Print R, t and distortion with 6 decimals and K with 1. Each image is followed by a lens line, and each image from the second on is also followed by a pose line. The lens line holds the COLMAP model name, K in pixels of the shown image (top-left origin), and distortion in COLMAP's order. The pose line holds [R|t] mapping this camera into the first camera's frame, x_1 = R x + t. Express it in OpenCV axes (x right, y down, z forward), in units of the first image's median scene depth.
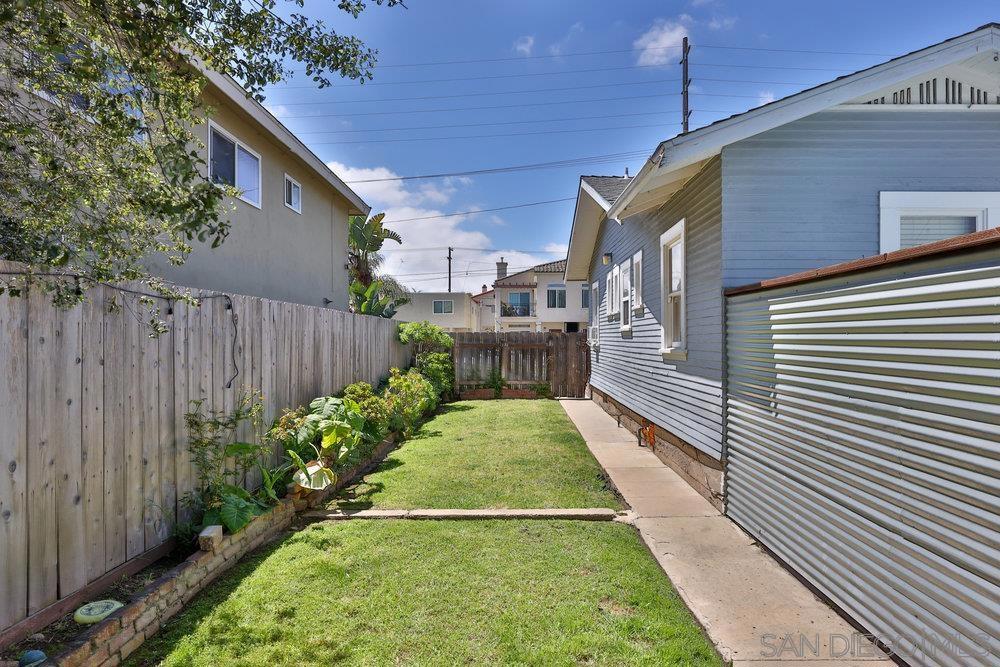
lens RADIAL K [[597.9, 0, 496.5], [0, 597.9, 339.2], [0, 0, 1]] dist [-0.006341, 0.001428]
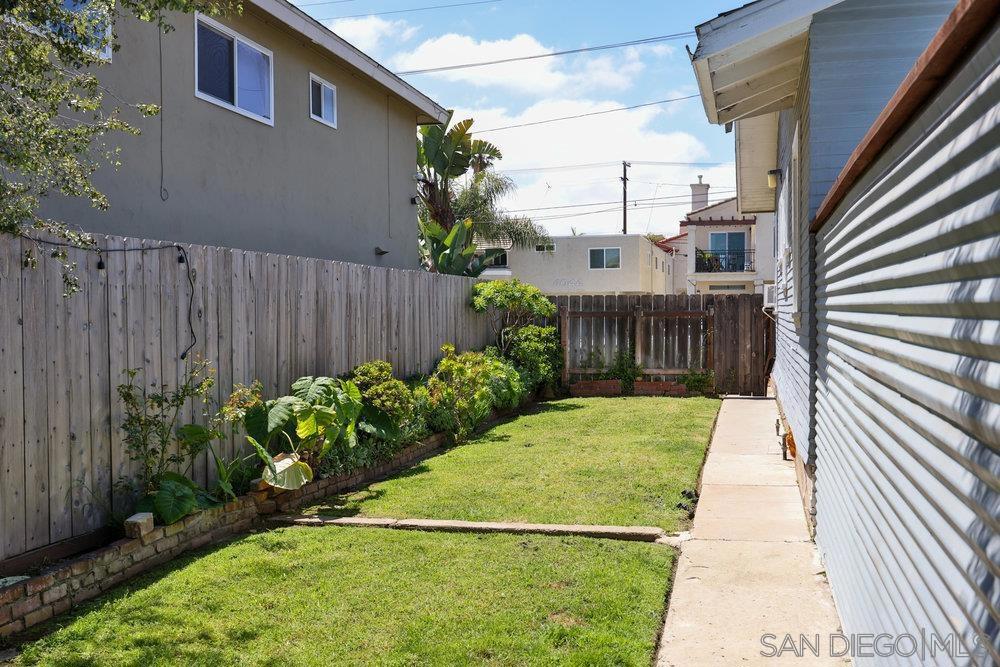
lens RADIAL K [[975.1, 0, 502.2], [0, 975.1, 330.9], [0, 0, 1]] dist [-0.006442, 0.000000]
pose [[0.976610, -0.000676, -0.215018, 0.243668], [0.004904, 0.999805, 0.019130, 0.018079], [0.214963, -0.019736, 0.976423, -0.189842]]
